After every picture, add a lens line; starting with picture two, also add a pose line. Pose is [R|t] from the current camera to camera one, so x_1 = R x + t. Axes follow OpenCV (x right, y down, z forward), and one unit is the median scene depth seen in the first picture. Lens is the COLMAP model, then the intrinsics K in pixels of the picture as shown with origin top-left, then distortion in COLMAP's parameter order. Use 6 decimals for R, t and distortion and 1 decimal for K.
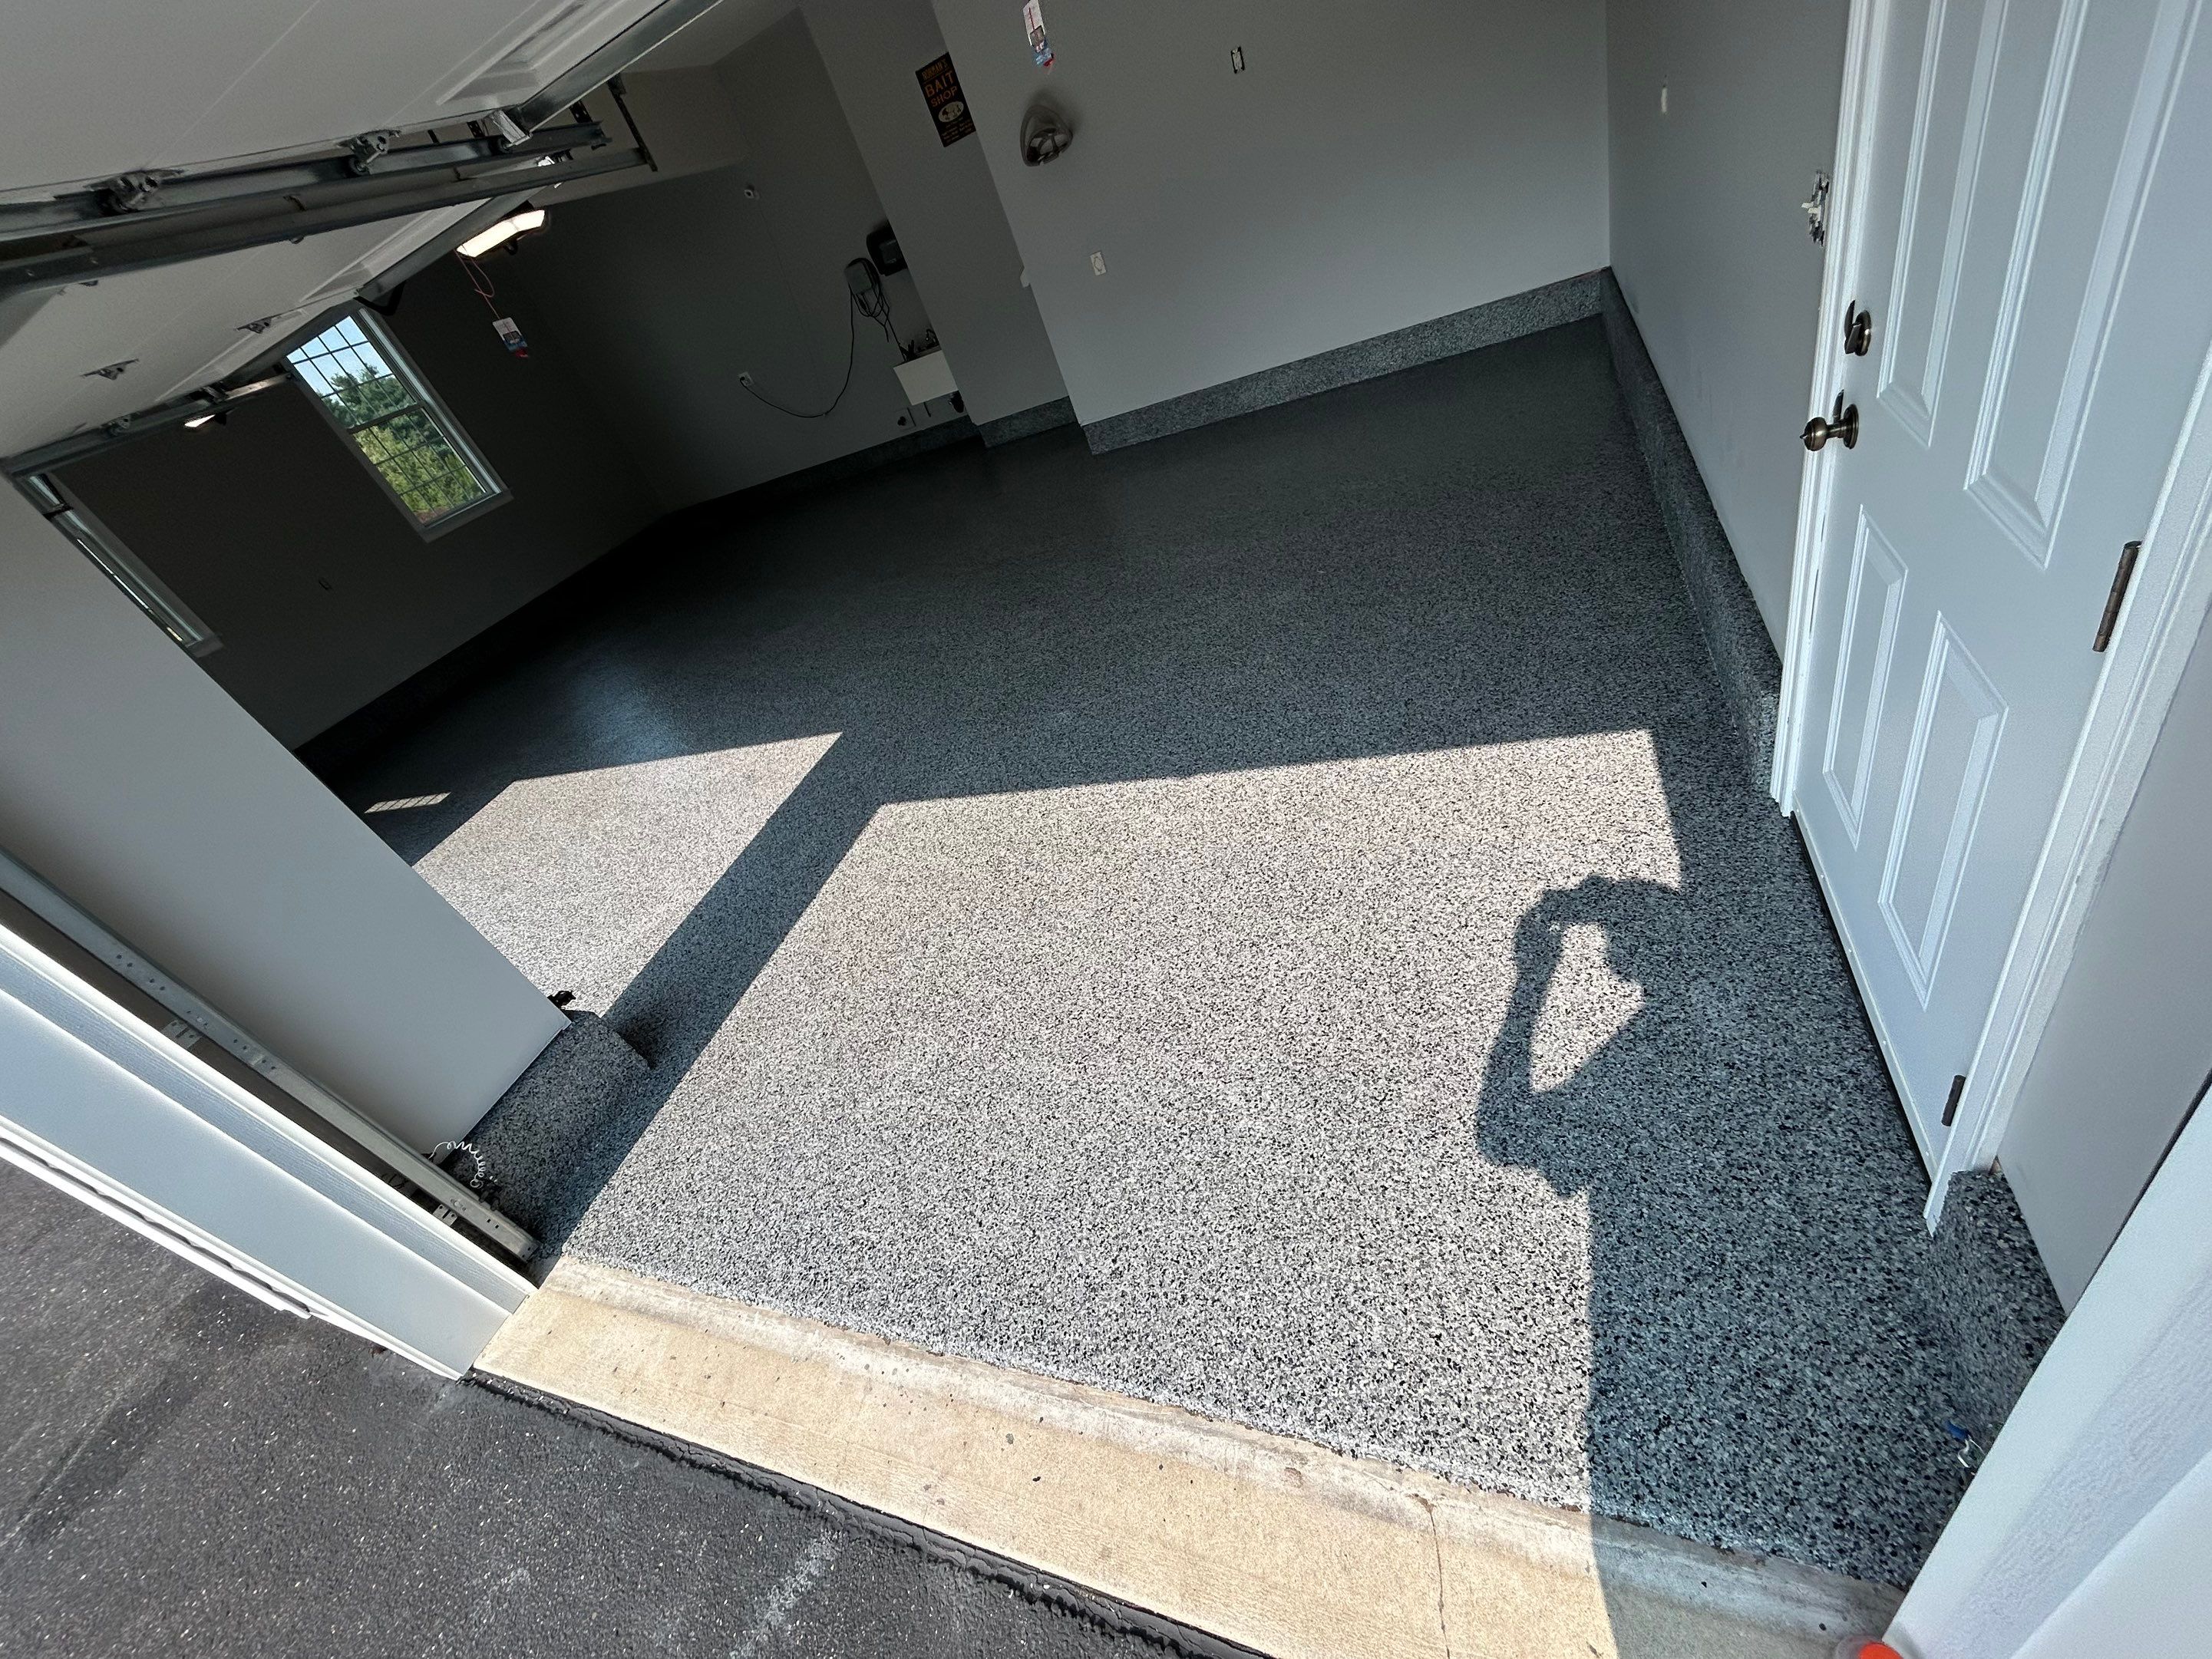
lens RADIAL K [[892.4, 0, 1091.1], [0, 892.4, 837.2], [0, 0, 1]] dist [-0.003980, -0.000297]
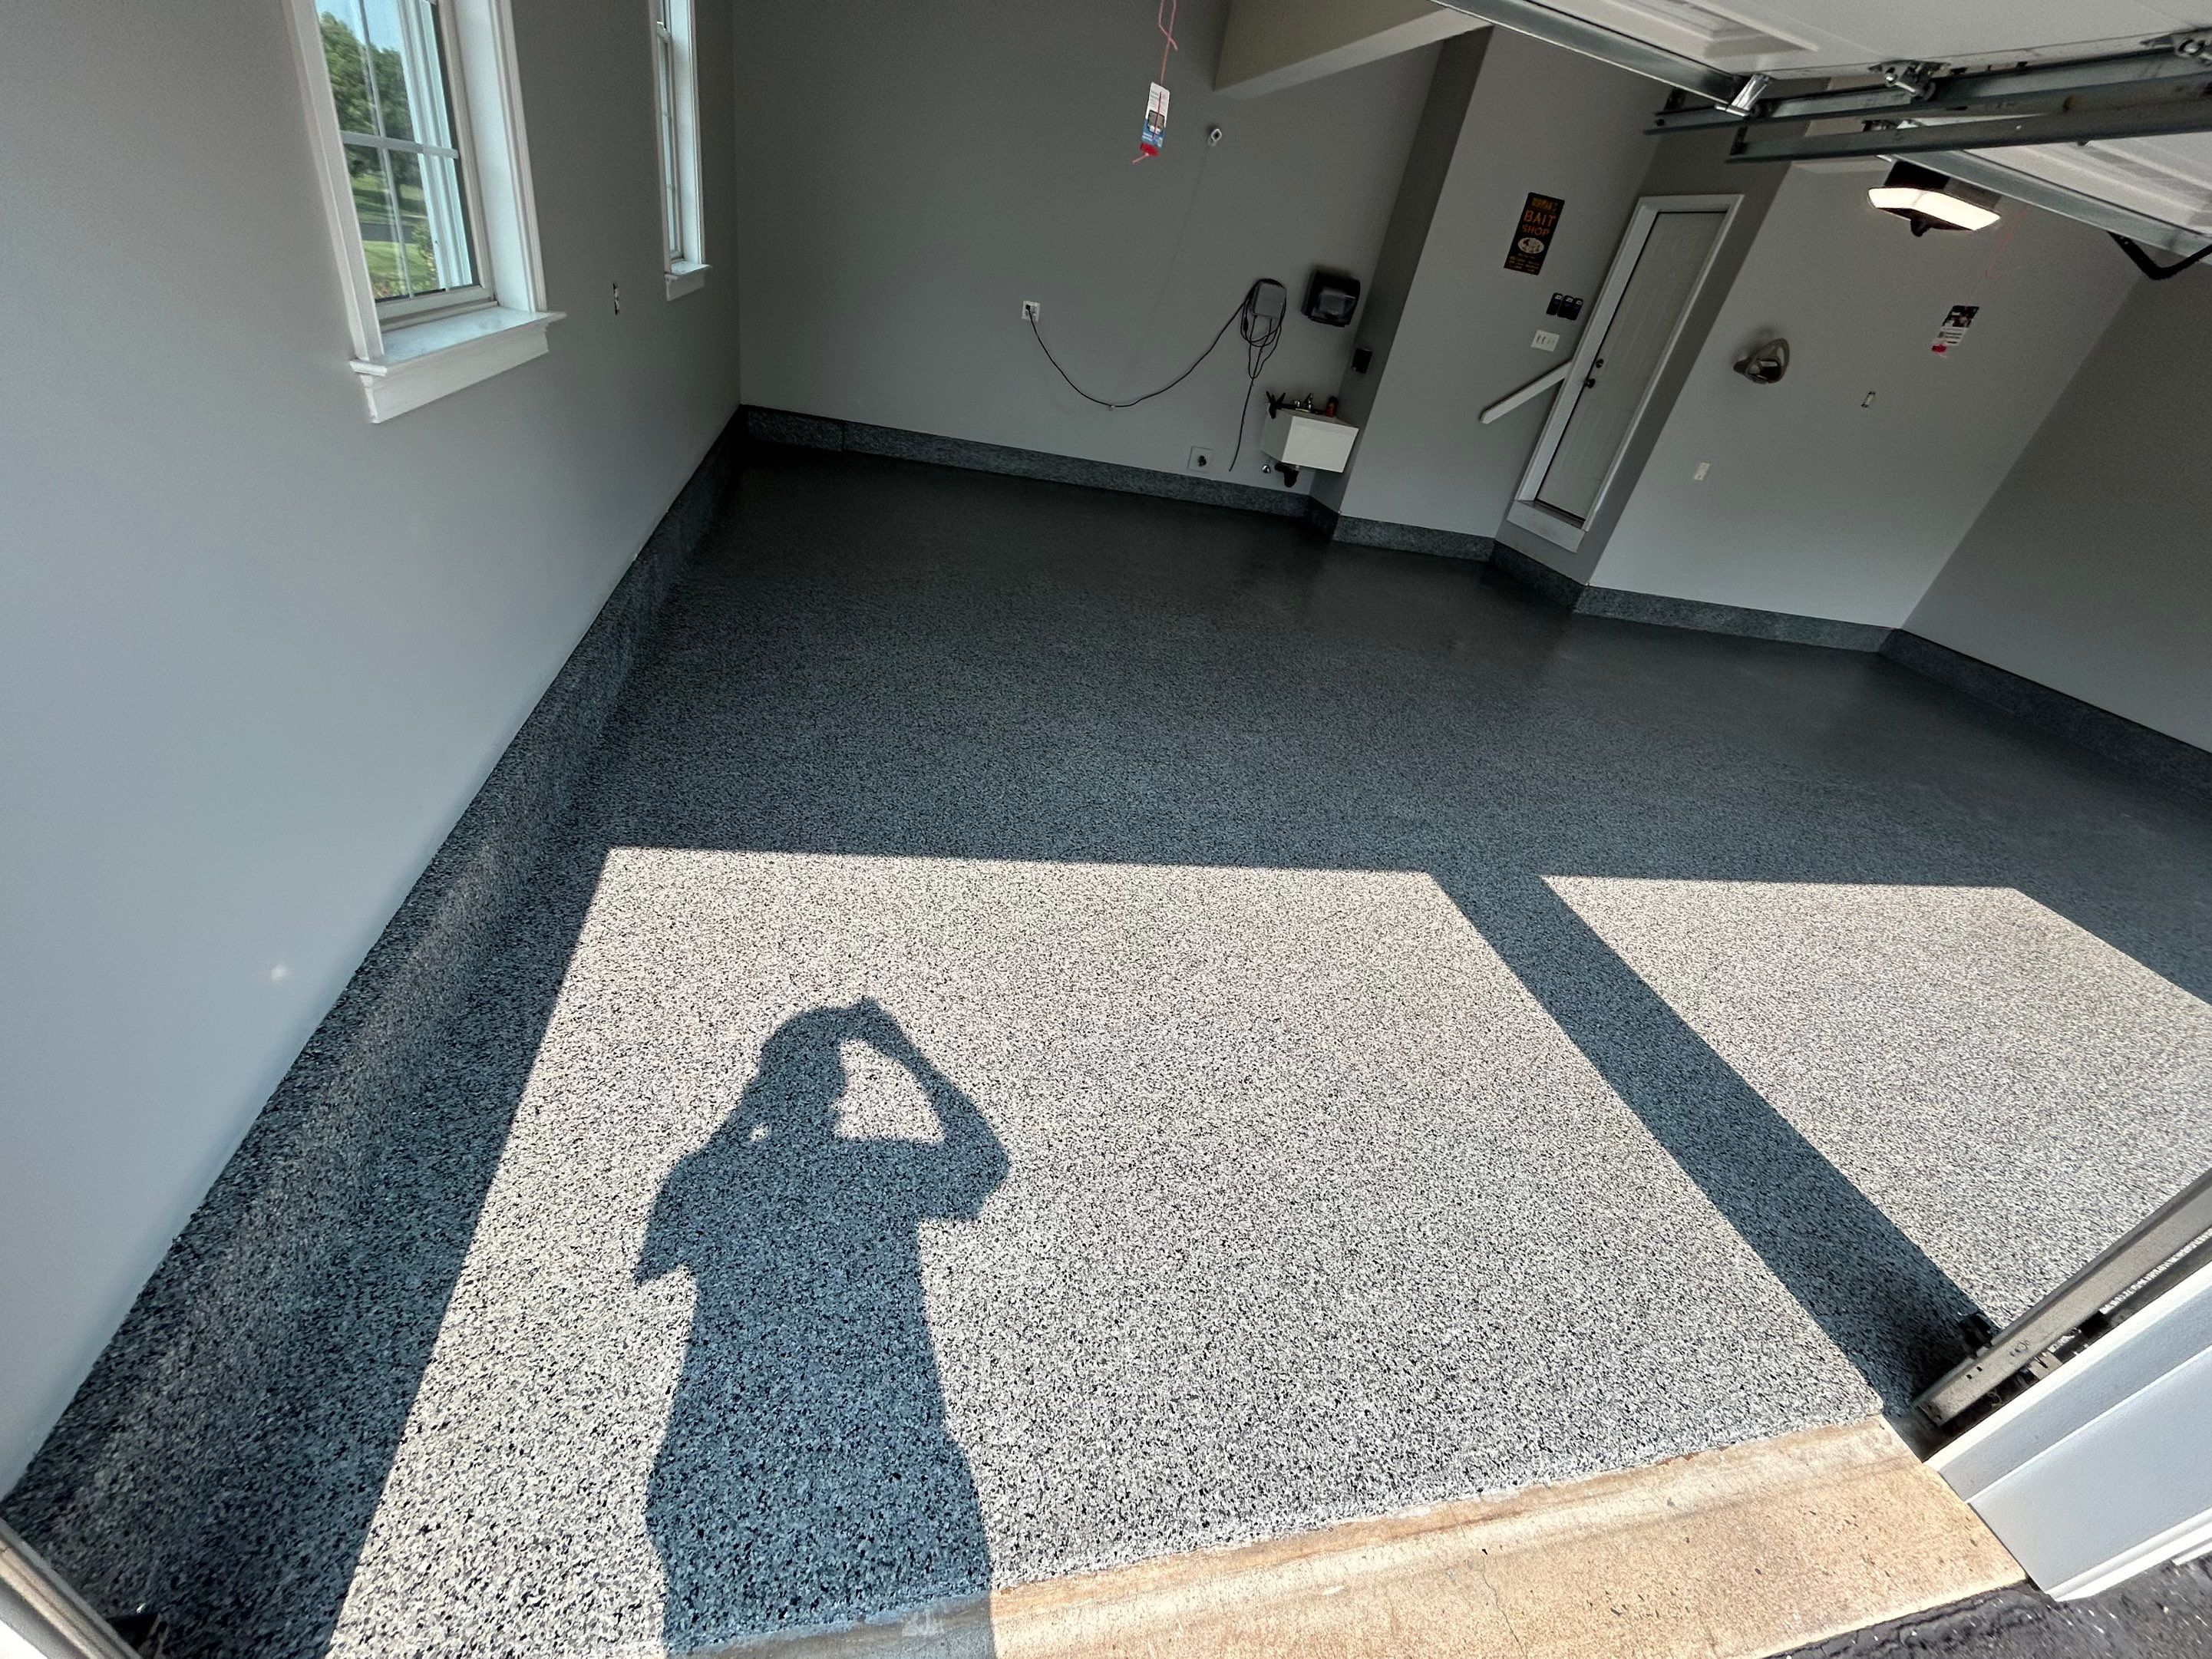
lens RADIAL K [[892.4, 0, 1097.5], [0, 892.4, 822.6], [0, 0, 1]] dist [-0.003980, -0.000297]
pose [[0.723647, 0.160699, 0.671201, -1.022444], [-0.062769, 0.983809, -0.167870, 0.023521], [-0.687310, 0.079348, 0.722017, 0.626585]]
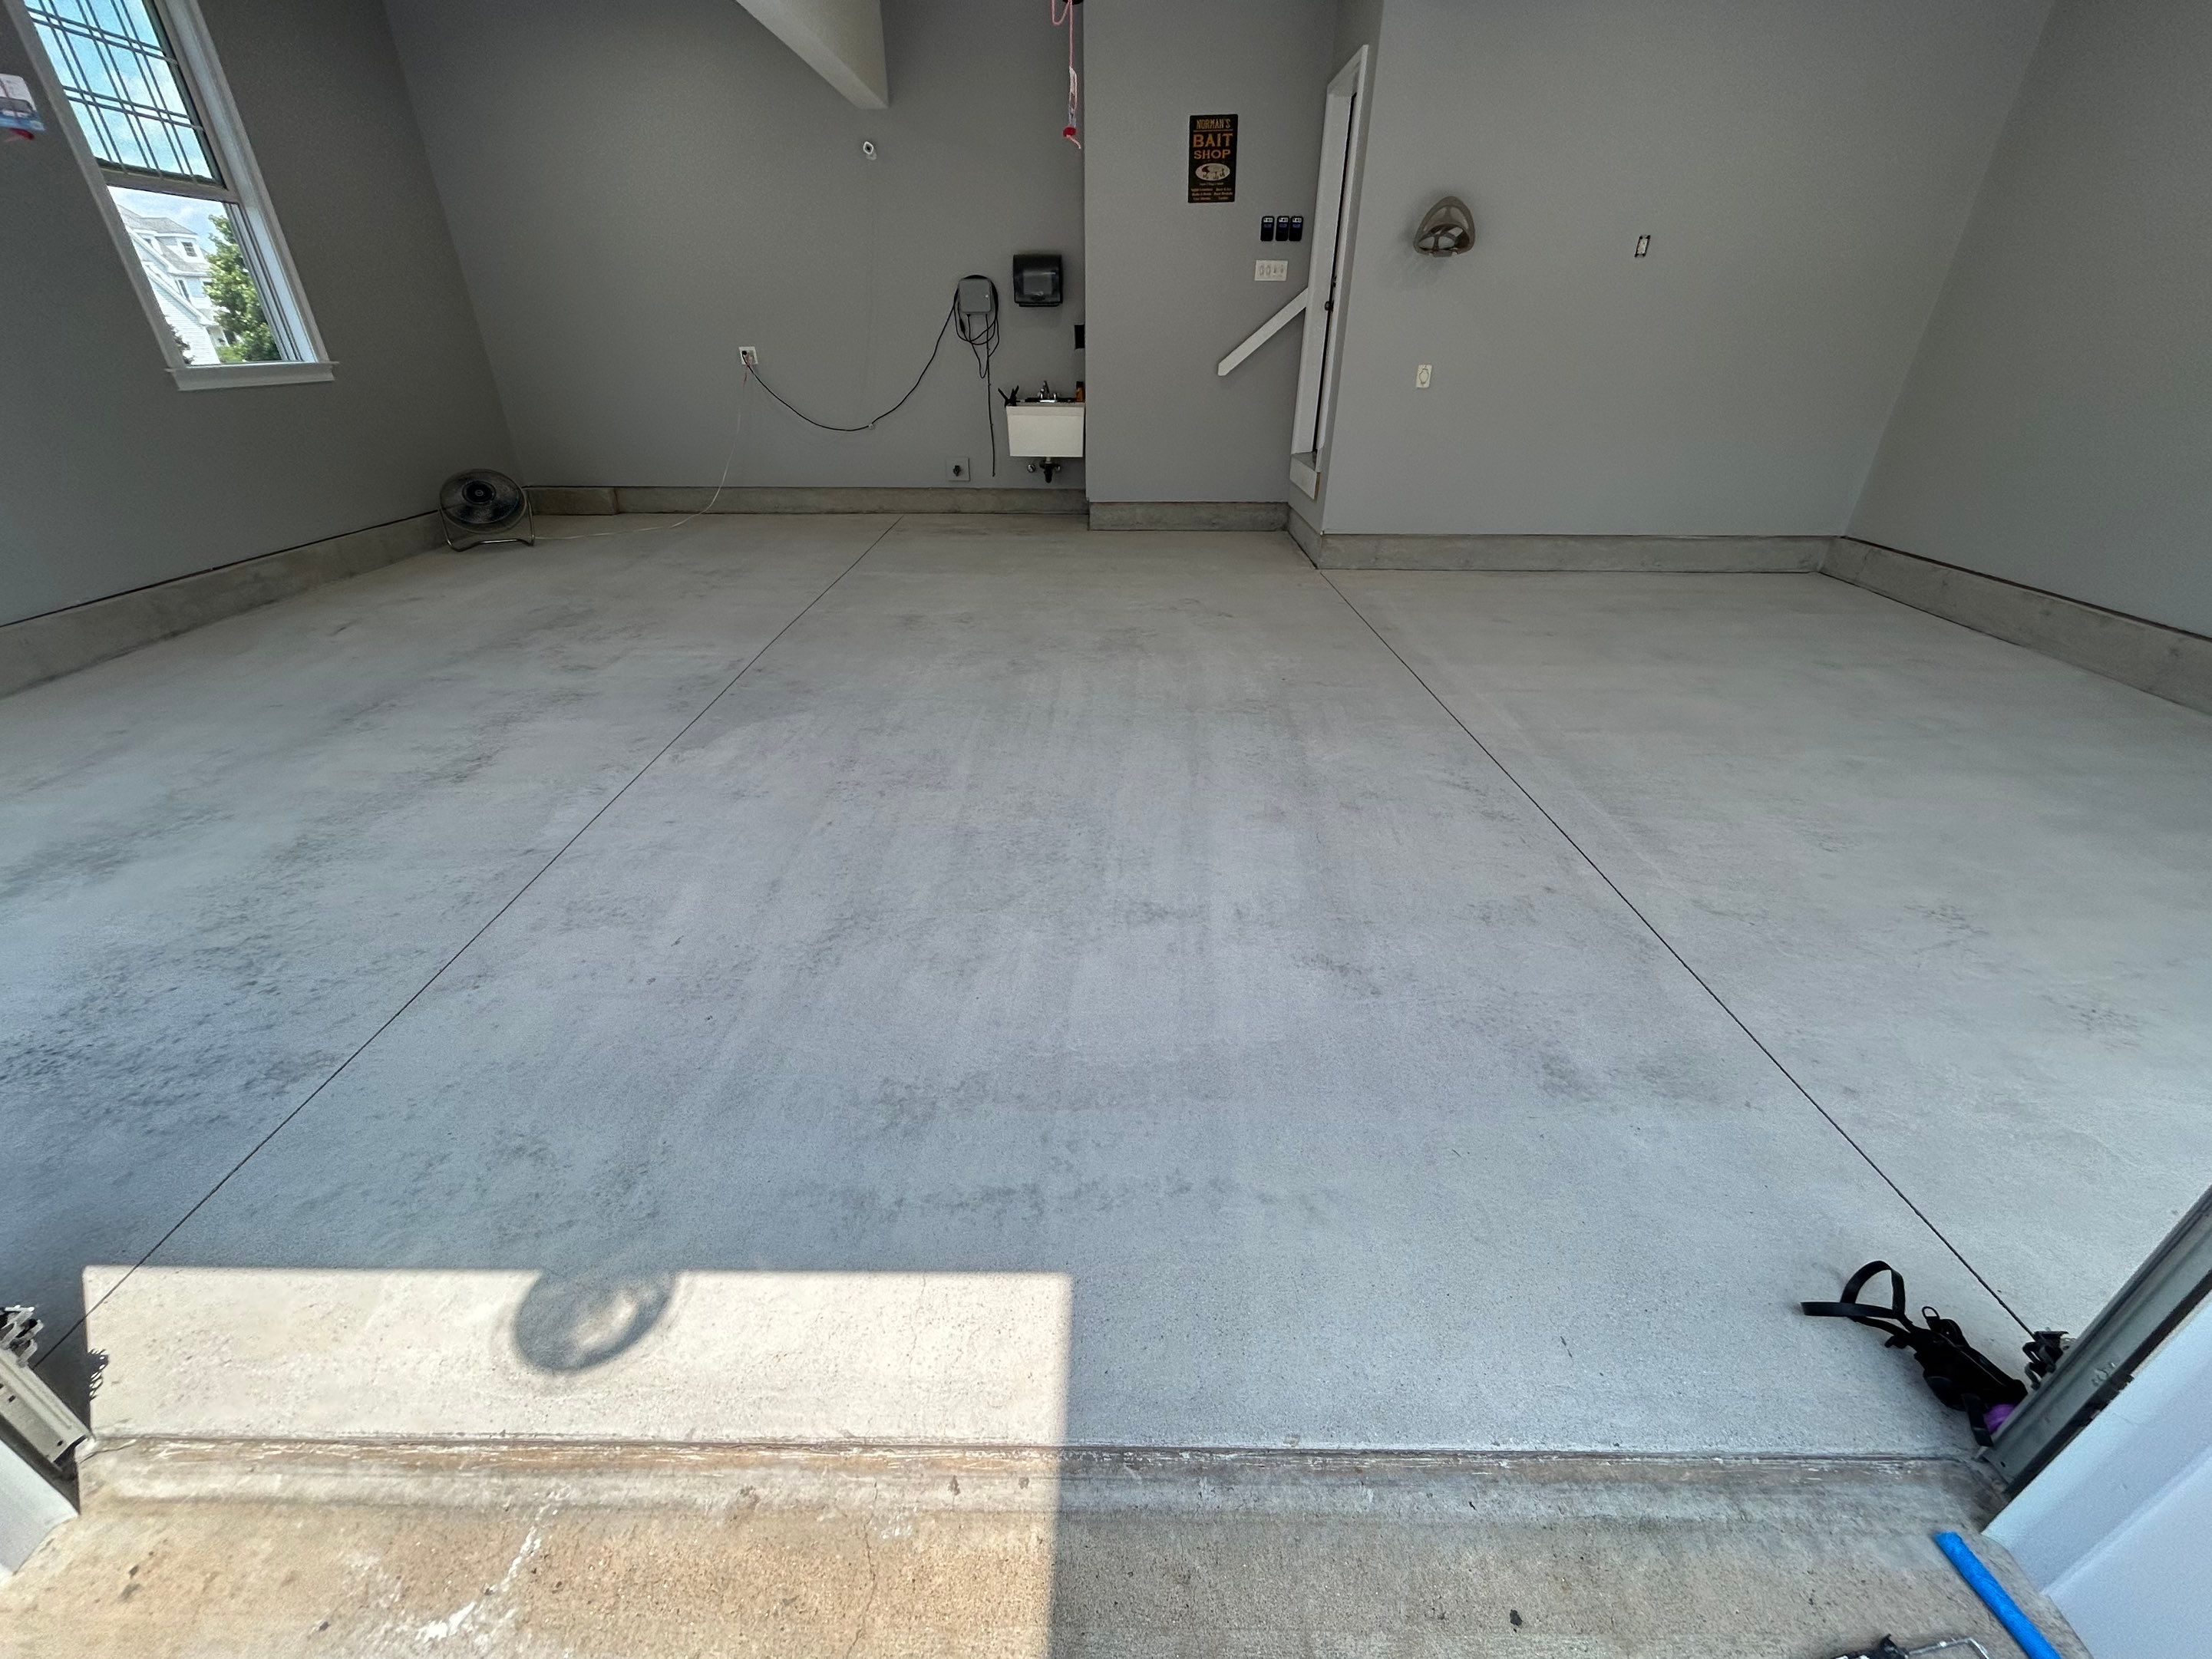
lens RADIAL K [[892.4, 0, 1102.3], [0, 892.4, 826.5], [0, 0, 1]] dist [-0.003980, -0.000297]
pose [[0.885743, 0.151553, 0.438738, -0.521174], [-0.062976, 0.975694, -0.209894, 0.025113], [-0.459884, 0.158282, 0.873758, 0.349294]]
